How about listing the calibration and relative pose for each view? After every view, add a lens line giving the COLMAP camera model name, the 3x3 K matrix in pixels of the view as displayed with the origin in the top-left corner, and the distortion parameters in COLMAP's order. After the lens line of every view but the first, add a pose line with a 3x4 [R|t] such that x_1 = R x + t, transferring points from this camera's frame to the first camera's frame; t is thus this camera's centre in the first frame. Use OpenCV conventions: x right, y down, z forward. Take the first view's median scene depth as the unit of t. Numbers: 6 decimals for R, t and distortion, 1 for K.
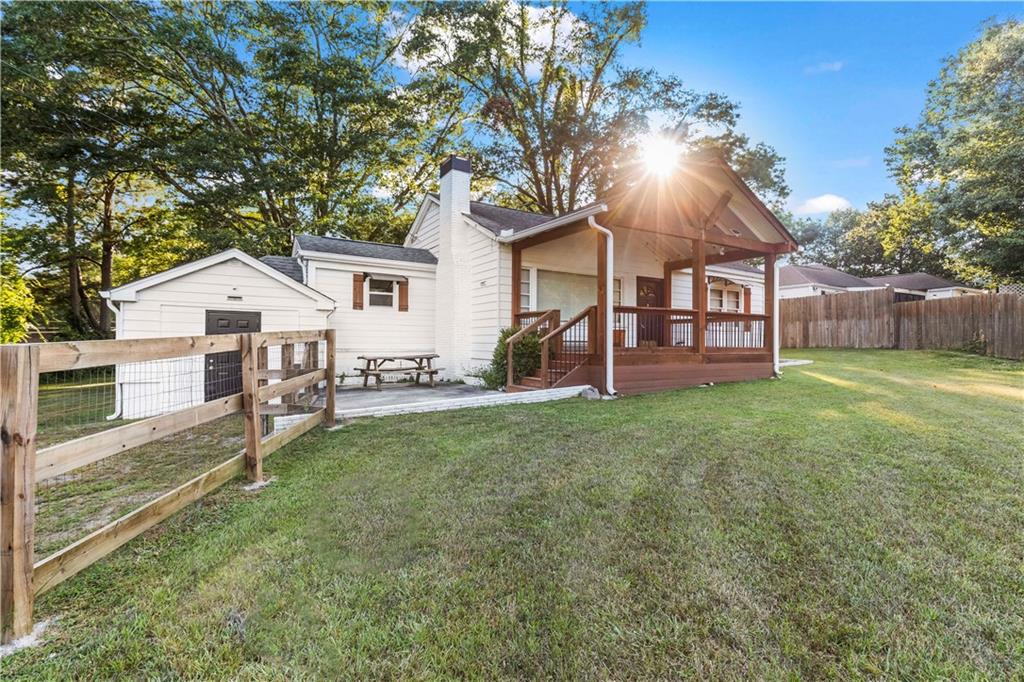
lens RADIAL K [[485.2, 0, 512.2], [0, 485.2, 344.1], [0, 0, 1]] dist [0.000468, -0.000084]
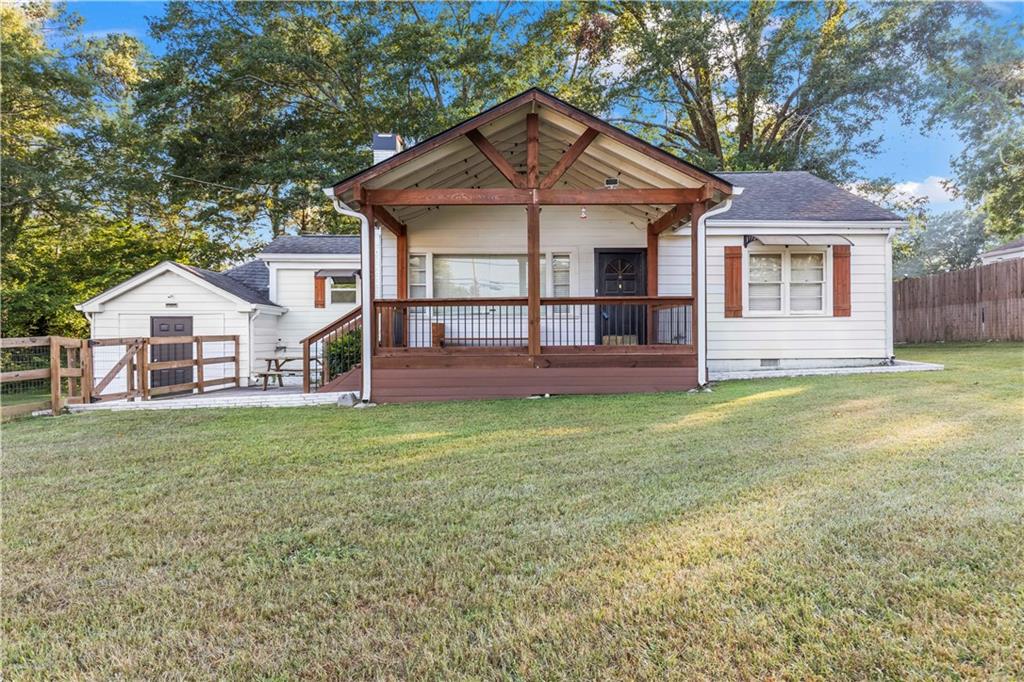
lens RADIAL K [[652.1, 0, 511.9], [0, 652.1, 343.1], [0, 0, 1]] dist [0.036845, 0.000721]
pose [[0.840116, -0.006866, -0.542363, 0.801297], [0.013187, 0.999883, 0.007769, -0.006322], [0.542246, -0.013679, 0.840108, 0.116094]]
